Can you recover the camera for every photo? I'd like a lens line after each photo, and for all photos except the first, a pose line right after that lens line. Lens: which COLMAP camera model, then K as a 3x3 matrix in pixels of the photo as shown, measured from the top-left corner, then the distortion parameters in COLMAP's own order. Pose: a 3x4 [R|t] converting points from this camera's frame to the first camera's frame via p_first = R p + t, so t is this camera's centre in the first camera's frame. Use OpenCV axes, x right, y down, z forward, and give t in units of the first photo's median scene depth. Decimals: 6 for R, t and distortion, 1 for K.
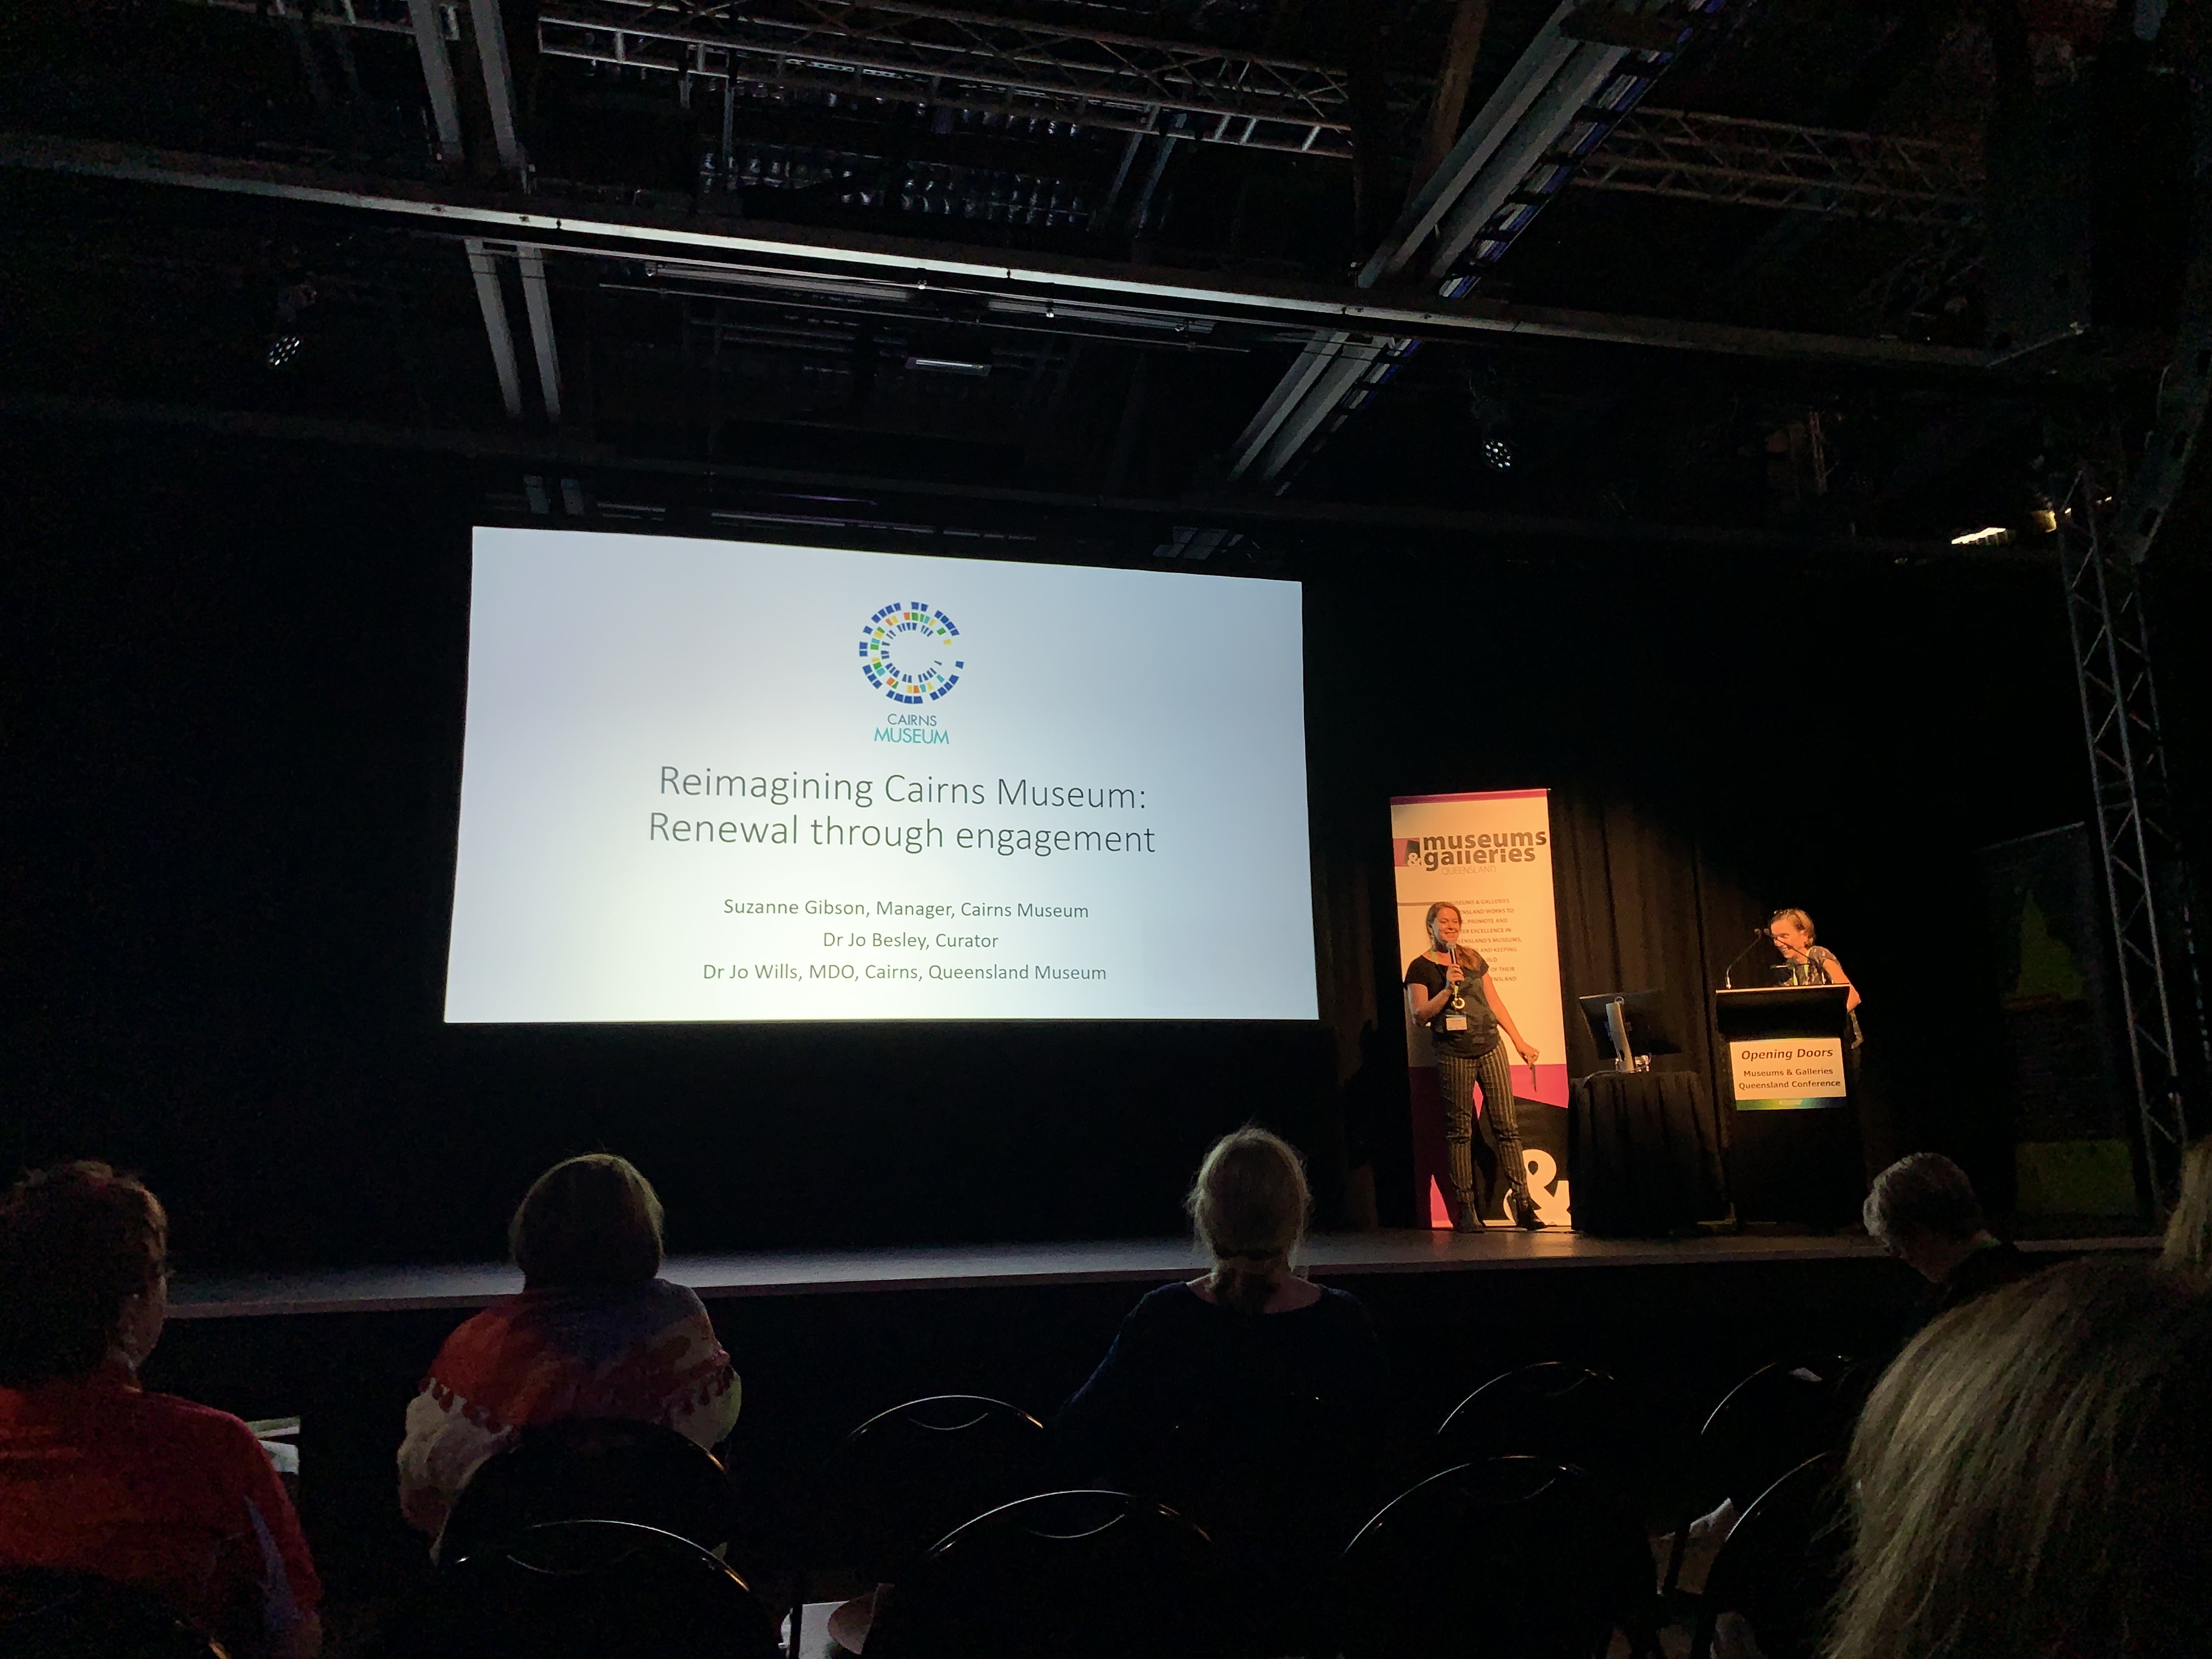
lens RADIAL K [[1685.4, 0, 1107.1], [0, 1685.4, 830.5], [0, 0, 1]] dist [0.016984, -0.017921]
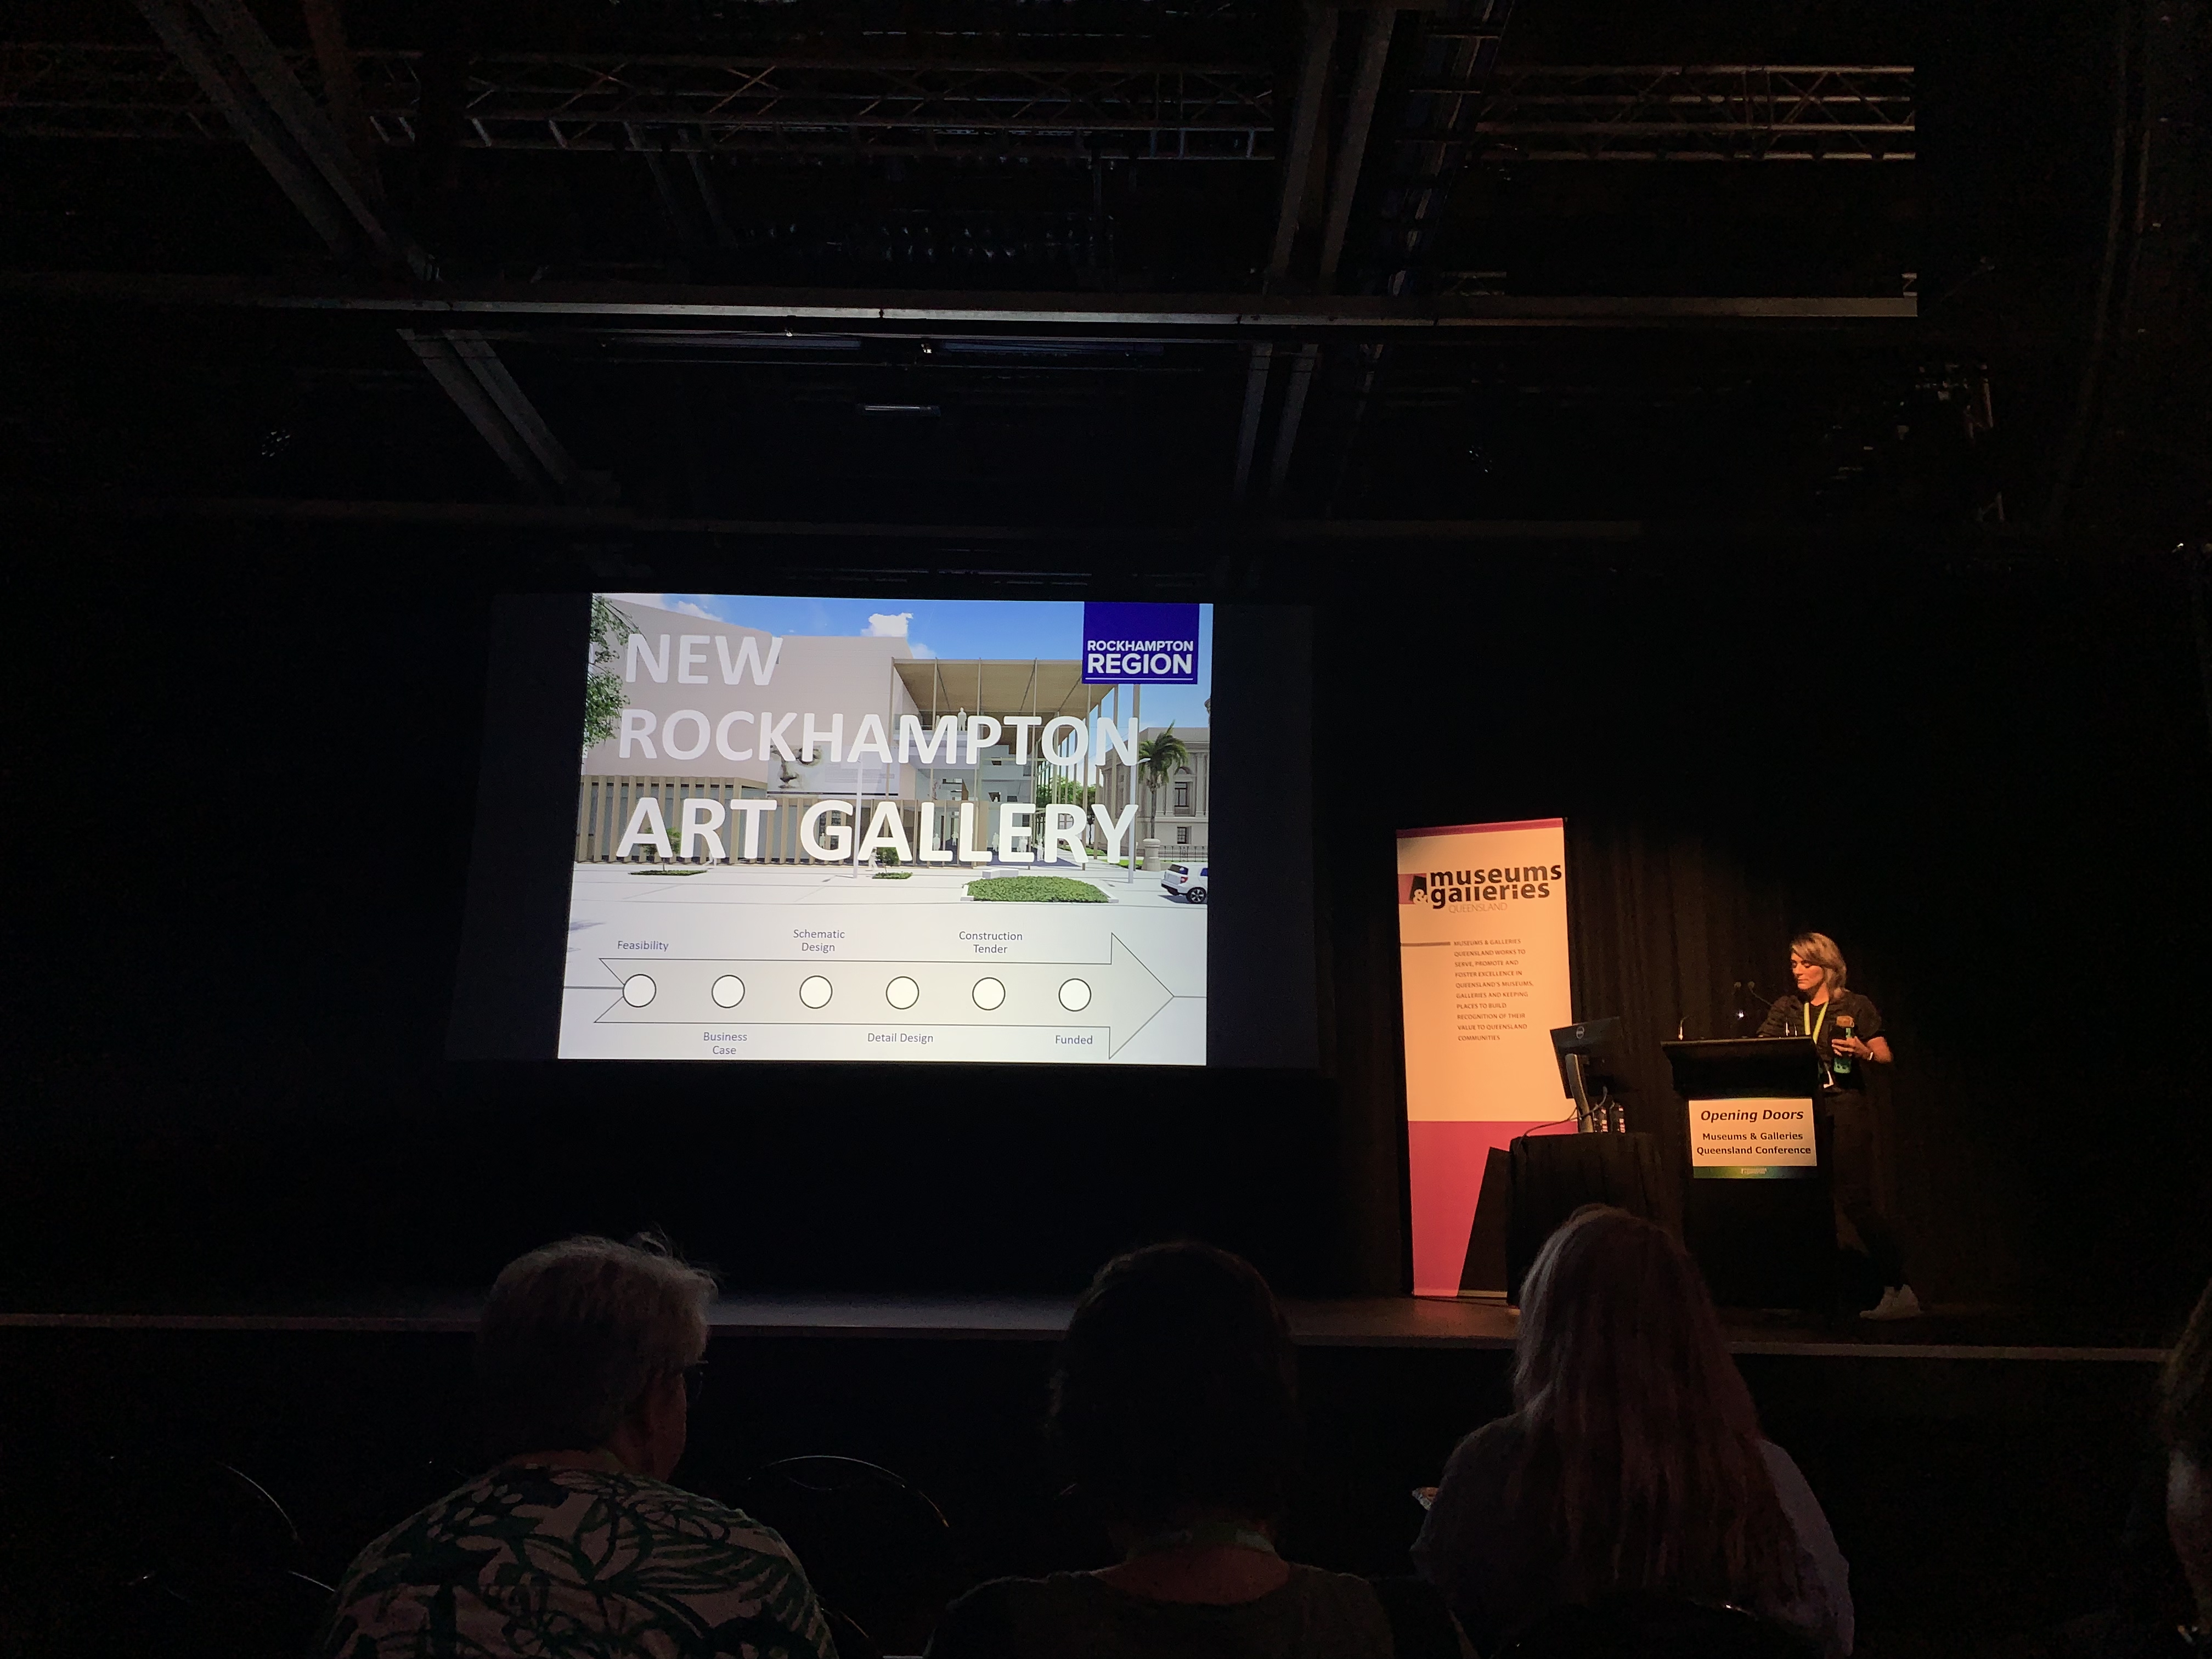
lens RADIAL K [[1685.4, 0, 1123.9], [0, 1685.4, 829.4], [0, 0, 1]] dist [0.016984, -0.017921]
pose [[0.971114, -0.018623, -0.237887, 0.258463], [0.012757, 0.999576, -0.026174, 0.002435], [0.238274, 0.022383, 0.970940, 0.059453]]
